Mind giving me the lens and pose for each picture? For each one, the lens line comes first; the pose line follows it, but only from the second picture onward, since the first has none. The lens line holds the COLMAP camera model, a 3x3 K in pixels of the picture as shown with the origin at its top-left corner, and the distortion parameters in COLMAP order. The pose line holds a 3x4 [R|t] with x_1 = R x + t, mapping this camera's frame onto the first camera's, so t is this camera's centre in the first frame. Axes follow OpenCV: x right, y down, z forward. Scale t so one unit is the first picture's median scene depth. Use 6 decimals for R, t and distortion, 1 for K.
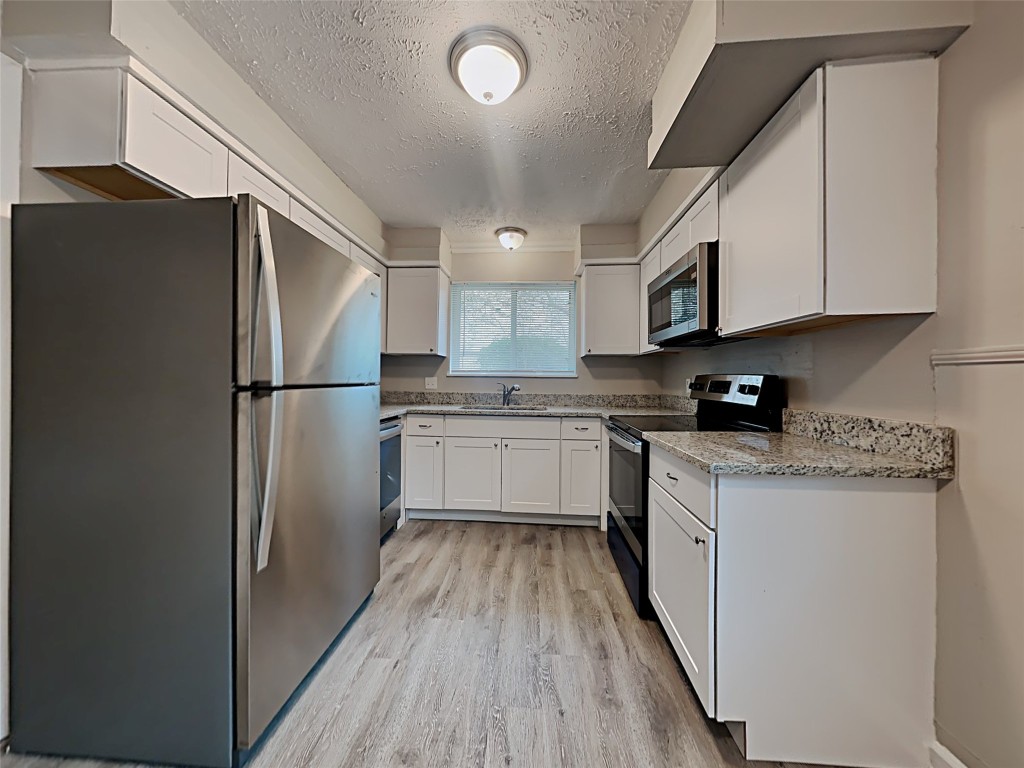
lens RADIAL K [[373.2, 0, 512.0], [0, 373.2, 384.0], [0, 0, 1]] dist [-0.000044, 0.000084]
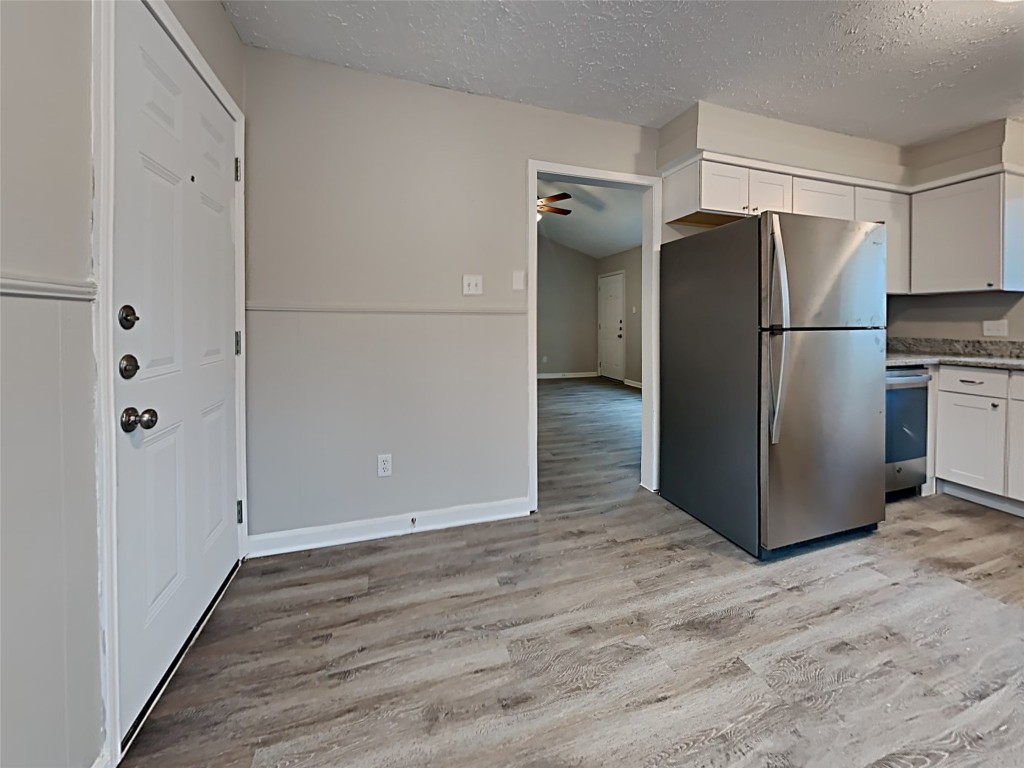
lens RADIAL K [[385.5, 0, 513.9], [0, 385.5, 323.5], [0, 0, 1]] dist [-0.007553, 0.000329]
pose [[0.398822, -0.005597, -0.917011, 0.243609], [-0.007832, 0.999924, -0.009509, 0.006267], [0.916995, 0.010974, 0.398748, -0.427149]]
